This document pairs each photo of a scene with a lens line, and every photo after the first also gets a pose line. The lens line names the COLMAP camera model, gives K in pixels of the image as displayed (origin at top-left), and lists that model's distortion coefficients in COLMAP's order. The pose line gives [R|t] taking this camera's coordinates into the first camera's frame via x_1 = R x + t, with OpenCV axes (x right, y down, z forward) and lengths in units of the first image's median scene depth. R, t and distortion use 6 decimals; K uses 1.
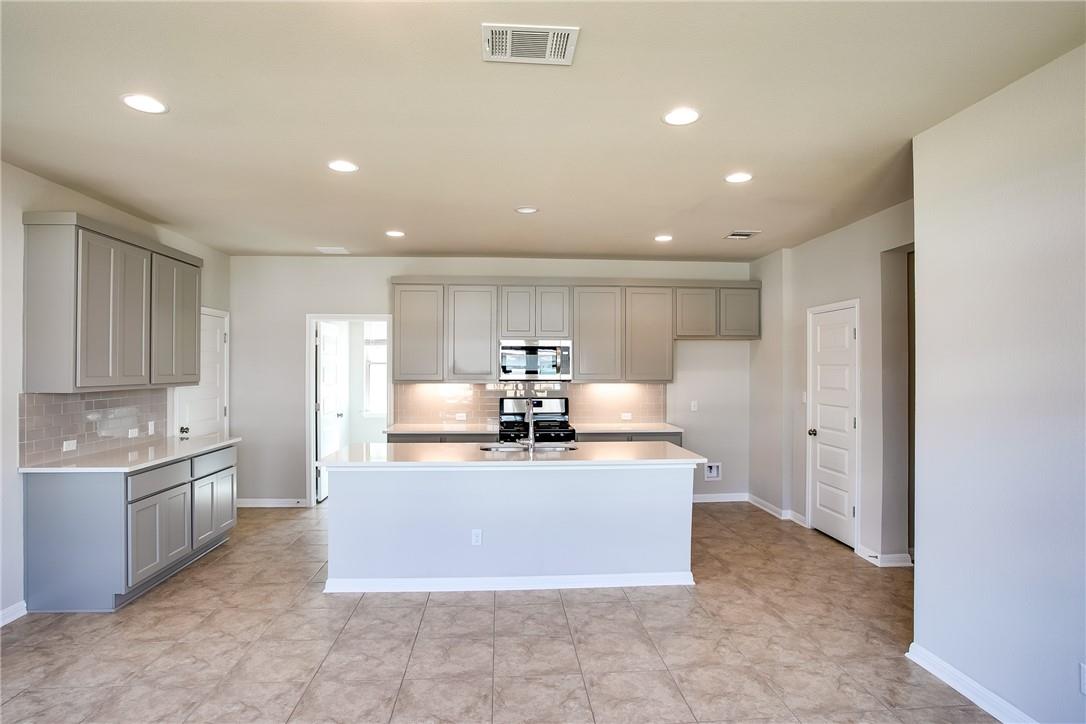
lens RADIAL K [[579.9, 0, 543.0], [0, 579.9, 362.0], [0, 0, 1]] dist [-0.072317, 0.039042]
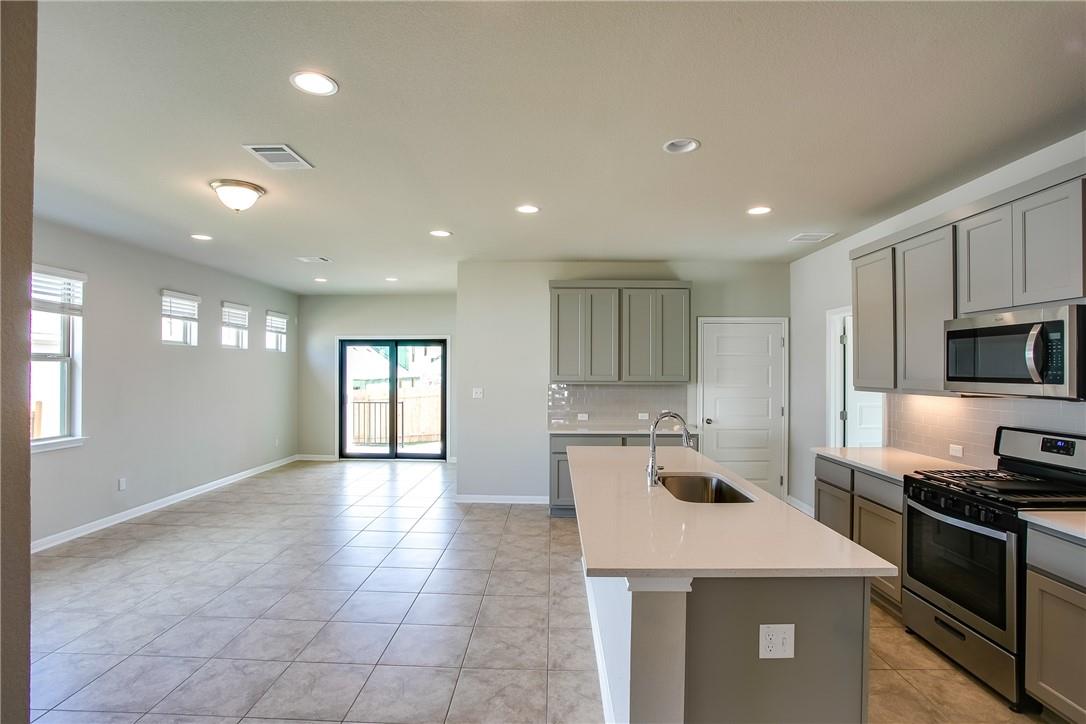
lens RADIAL K [[529.2, 0, 540.7], [0, 529.2, 368.4], [0, 0, 1]] dist [-0.082920, 0.036422]
pose [[-0.099658, -0.004622, -0.995011, 0.679485], [0.007279, 0.999959, -0.005374, 0.012911], [0.994995, -0.007778, -0.099620, 0.978831]]
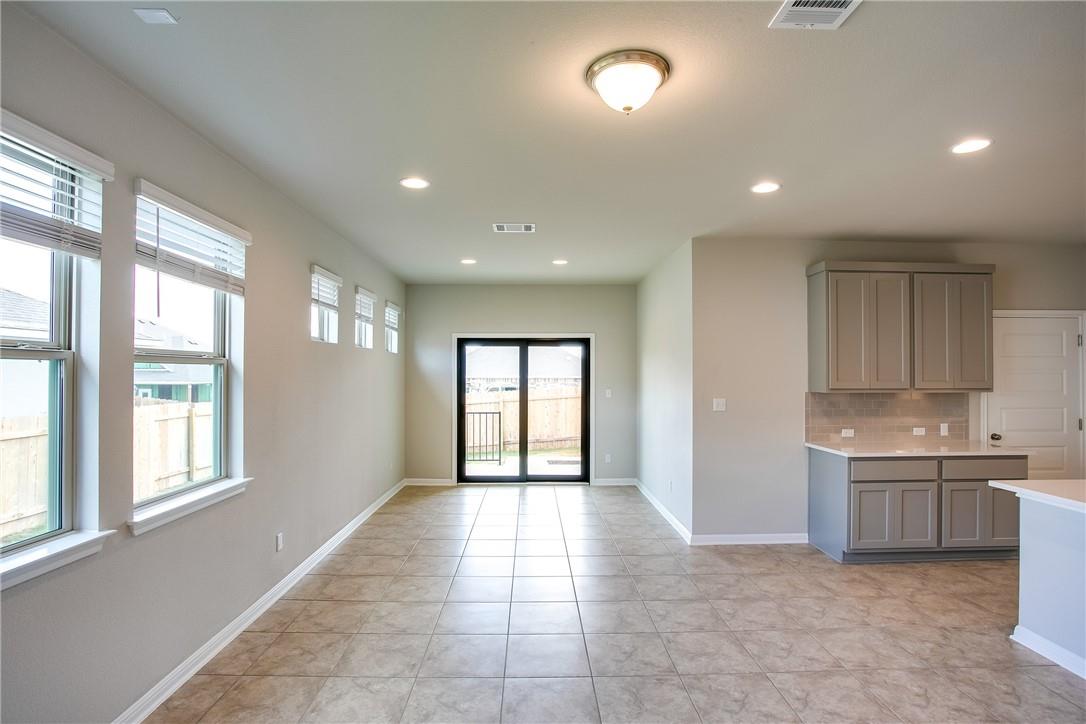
lens RADIAL K [[529.2, 0, 540.7], [0, 529.2, 368.4], [0, 0, 1]] dist [-0.082920, 0.036422]
pose [[-0.055985, -0.011348, -0.998367, 0.392837], [0.009610, 0.999883, -0.011904, 0.003328], [0.998385, -0.010260, -0.055869, 0.327364]]
